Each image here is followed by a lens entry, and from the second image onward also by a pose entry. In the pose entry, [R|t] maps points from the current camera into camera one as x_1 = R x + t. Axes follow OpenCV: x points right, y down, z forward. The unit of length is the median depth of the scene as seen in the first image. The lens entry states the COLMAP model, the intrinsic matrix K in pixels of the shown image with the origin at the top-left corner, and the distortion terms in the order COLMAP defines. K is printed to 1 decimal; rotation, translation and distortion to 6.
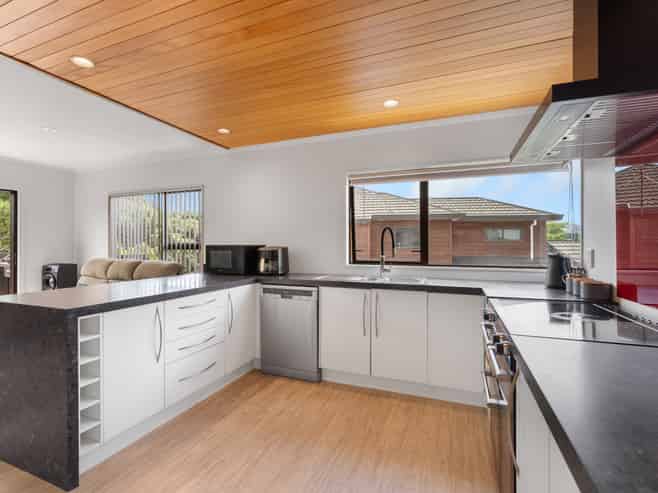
lens RADIAL K [[314.8, 0, 330.2], [0, 314.8, 244.7], [0, 0, 1]] dist [-0.006065, -0.000094]
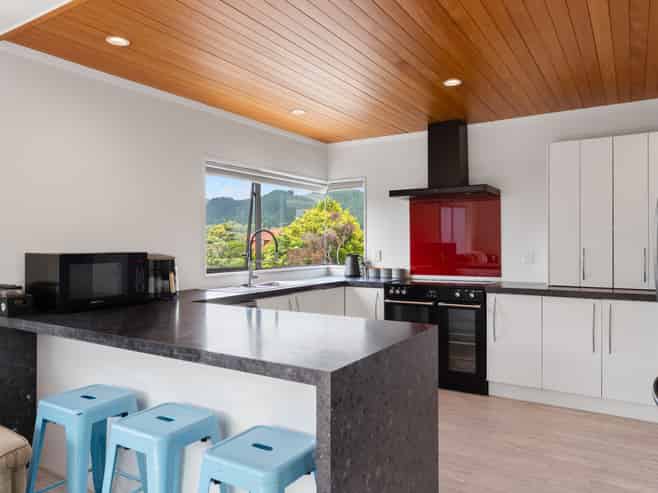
lens RADIAL K [[483.1, 0, 329.5], [0, 483.1, 245.7], [0, 0, 1]] dist [0.008572, 0.001077]
pose [[0.183820, -0.003683, 0.982953, -1.084946], [0.001658, 0.999993, 0.003437, -0.012826], [-0.982958, 0.000998, 0.183825, 0.485466]]
